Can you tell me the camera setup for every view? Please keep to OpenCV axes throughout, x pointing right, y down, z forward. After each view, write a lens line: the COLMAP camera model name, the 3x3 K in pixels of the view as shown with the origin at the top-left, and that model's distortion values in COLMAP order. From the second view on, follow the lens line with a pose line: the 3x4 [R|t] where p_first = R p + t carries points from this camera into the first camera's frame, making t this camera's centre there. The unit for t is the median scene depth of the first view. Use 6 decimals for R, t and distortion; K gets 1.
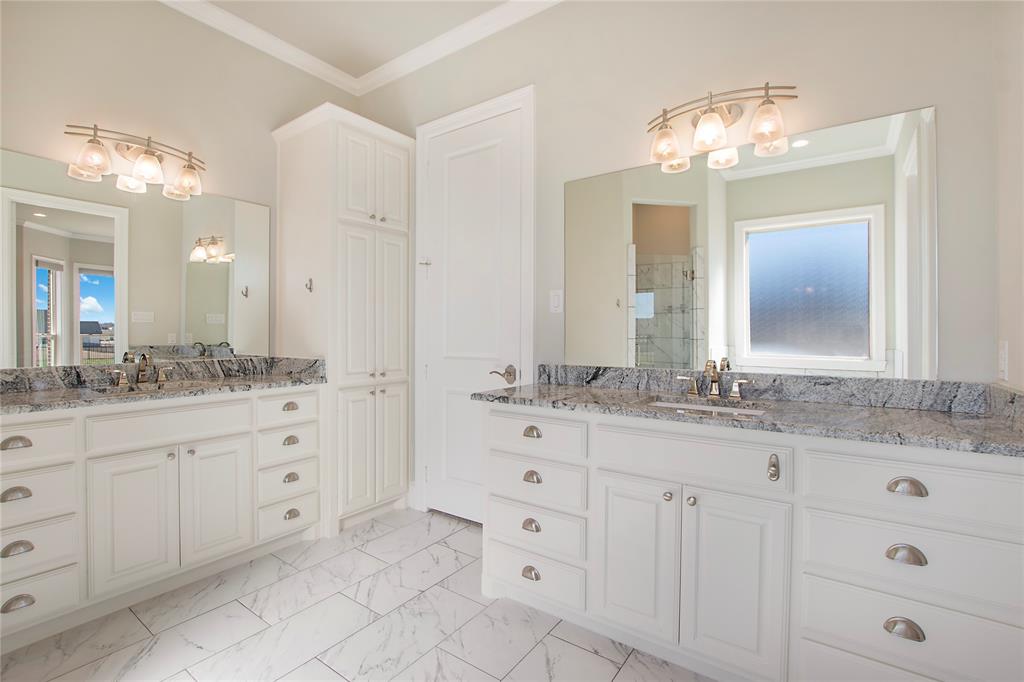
lens RADIAL K [[450.5, 0, 512.0], [0, 450.5, 341.0], [0, 0, 1]] dist [-0.028705, 0.000706]
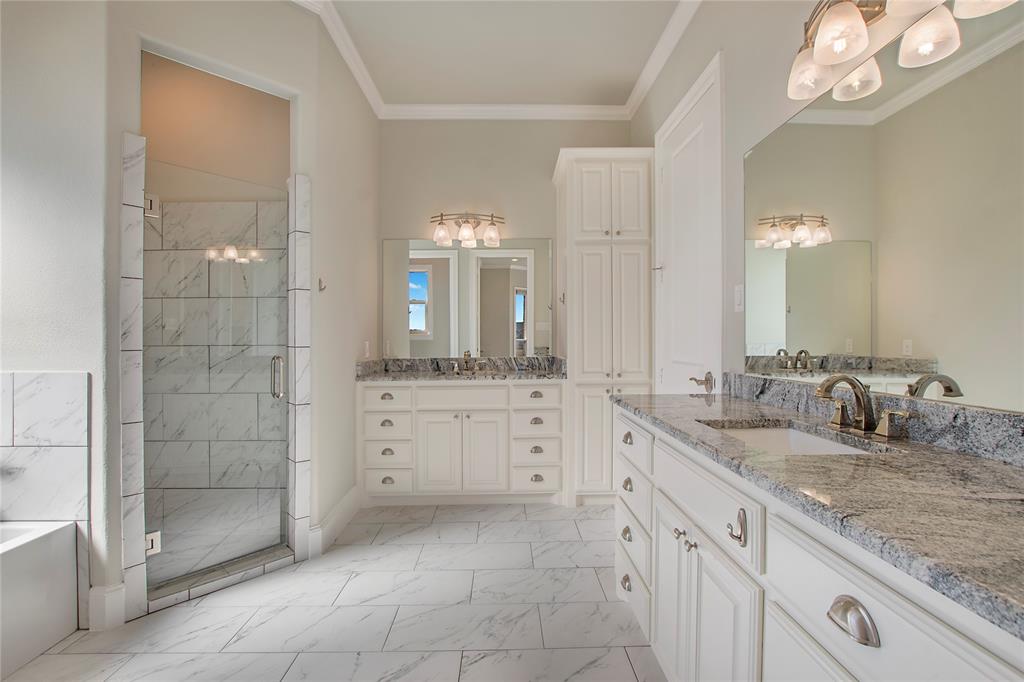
lens RADIAL K [[445.7, 0, 514.5], [0, 445.7, 347.5], [0, 0, 1]] dist [-0.032787, 0.000421]
pose [[0.611106, 0.009926, -0.791486, 0.493932], [-0.005946, 0.999951, 0.007949, 0.000132], [0.791526, -0.000151, 0.611135, 0.166399]]
